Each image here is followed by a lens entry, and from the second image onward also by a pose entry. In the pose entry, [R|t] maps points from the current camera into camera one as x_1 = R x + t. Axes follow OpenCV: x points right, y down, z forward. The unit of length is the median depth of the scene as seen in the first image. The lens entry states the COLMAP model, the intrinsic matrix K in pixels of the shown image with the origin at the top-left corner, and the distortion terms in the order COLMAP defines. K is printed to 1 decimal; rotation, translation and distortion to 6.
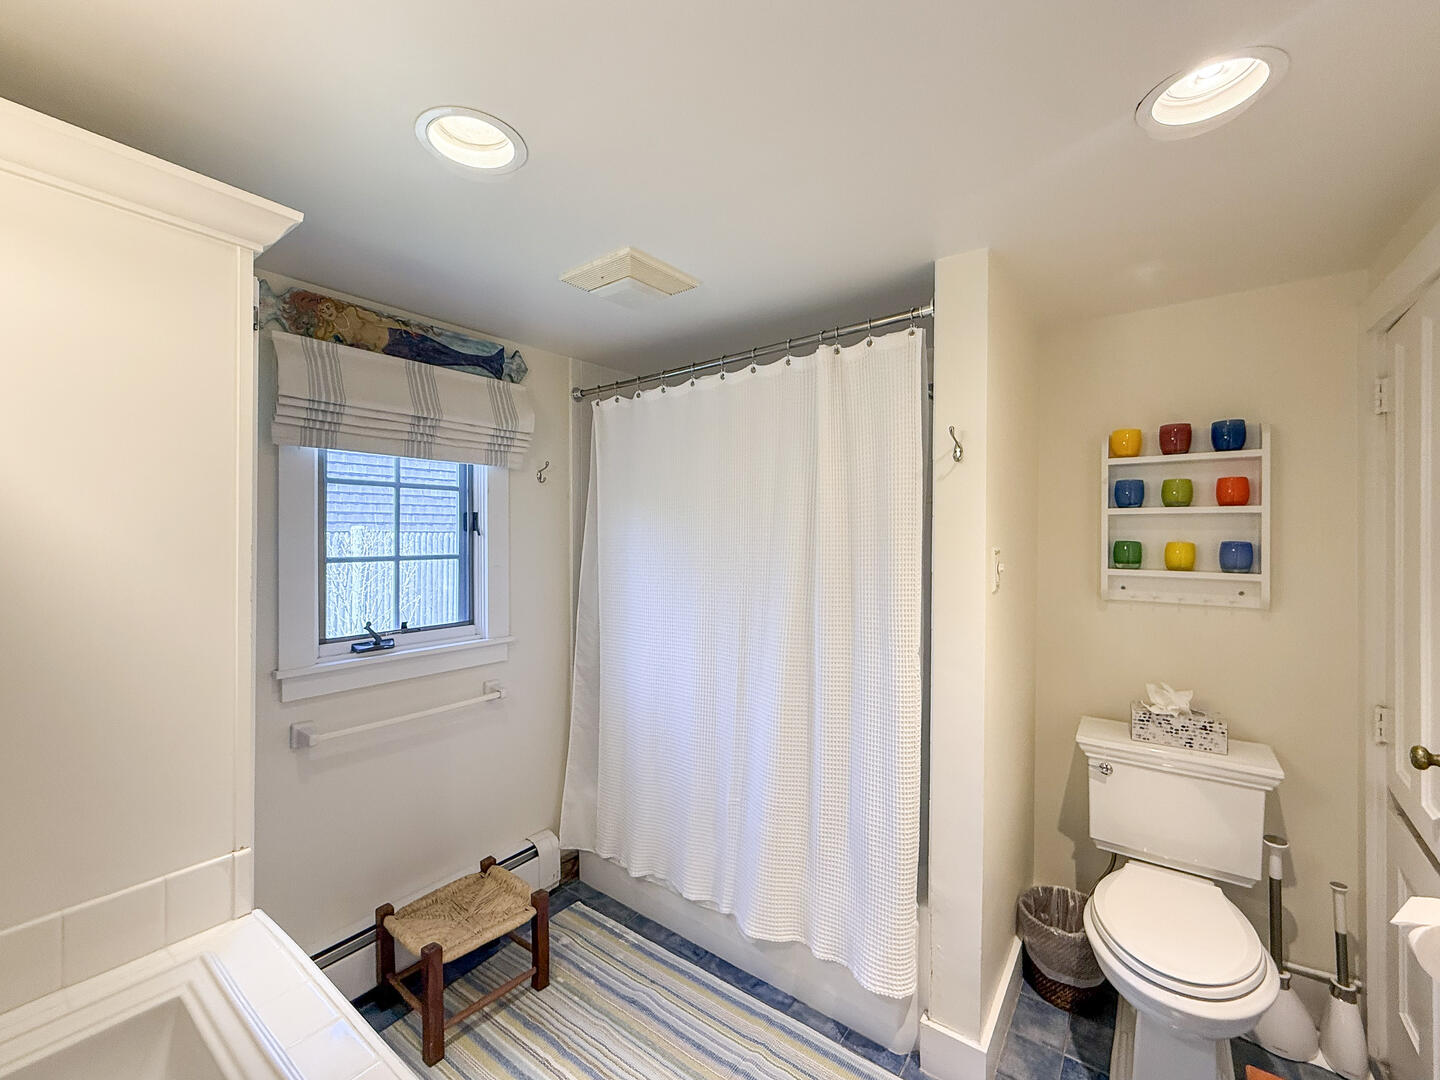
lens RADIAL K [[576.2, 0, 720.0], [0, 576.2, 537.1], [0, 0, 1]] dist [-0.003052, -0.000246]
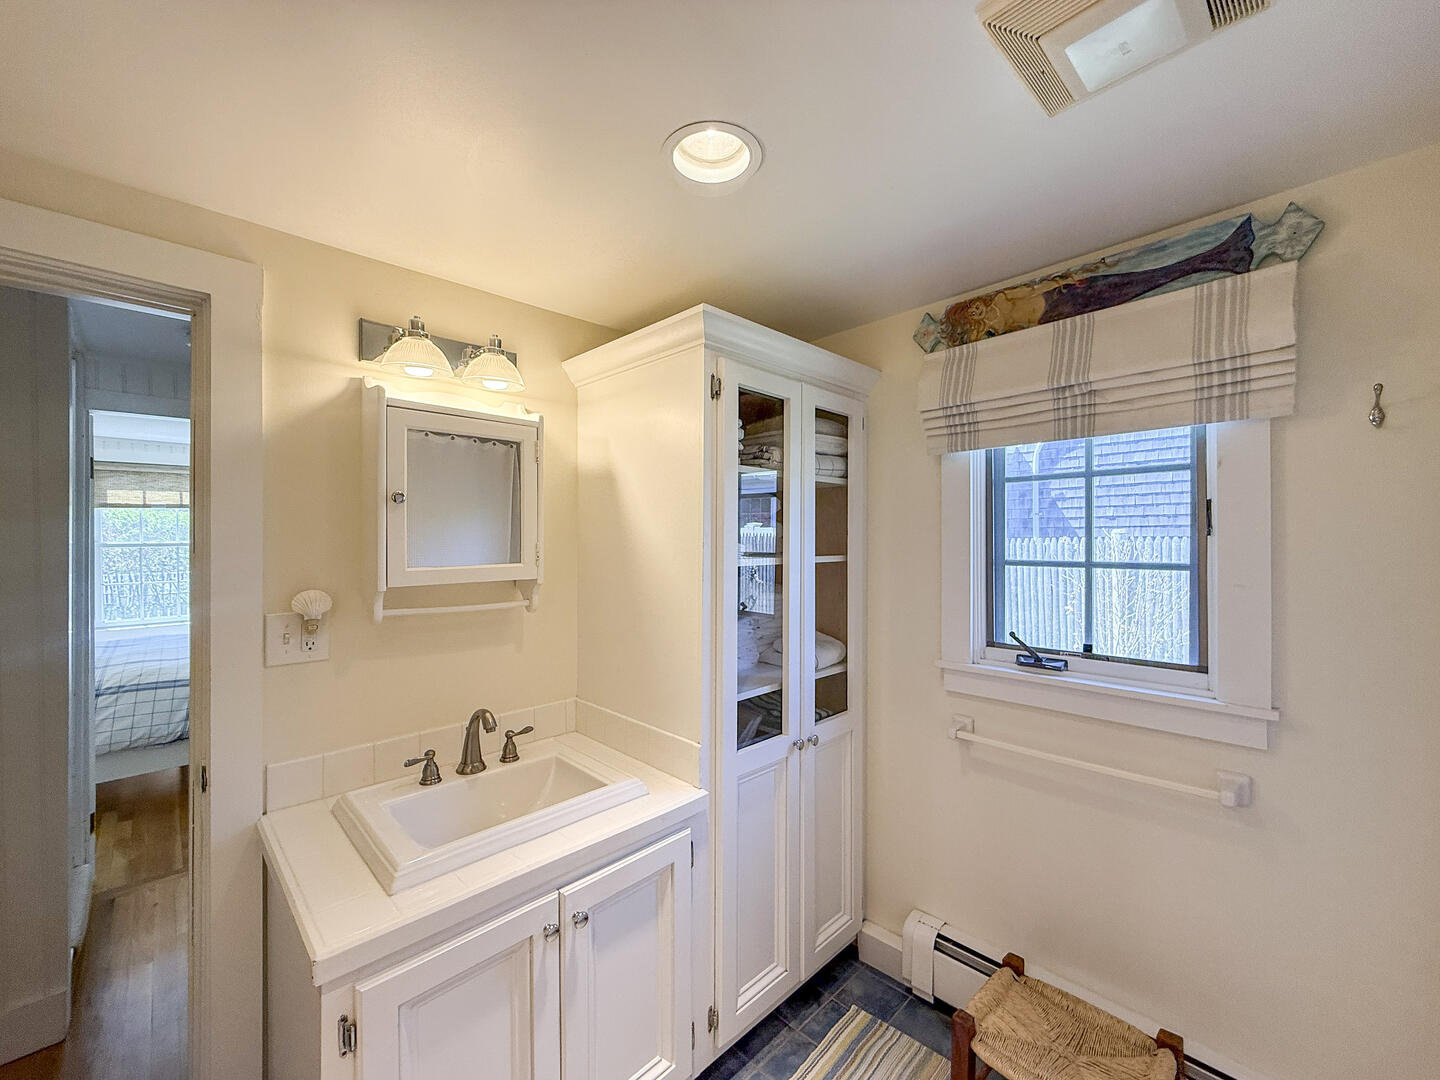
lens RADIAL K [[576.2, 0, 716.9], [0, 576.2, 539.0], [0, 0, 1]] dist [-0.003052, -0.000246]
pose [[-0.152313, -0.001076, -0.988332, 0.319644], [0.001118, 0.999999, -0.001261, 0.001387], [0.988332, -0.001297, -0.152311, 0.610877]]
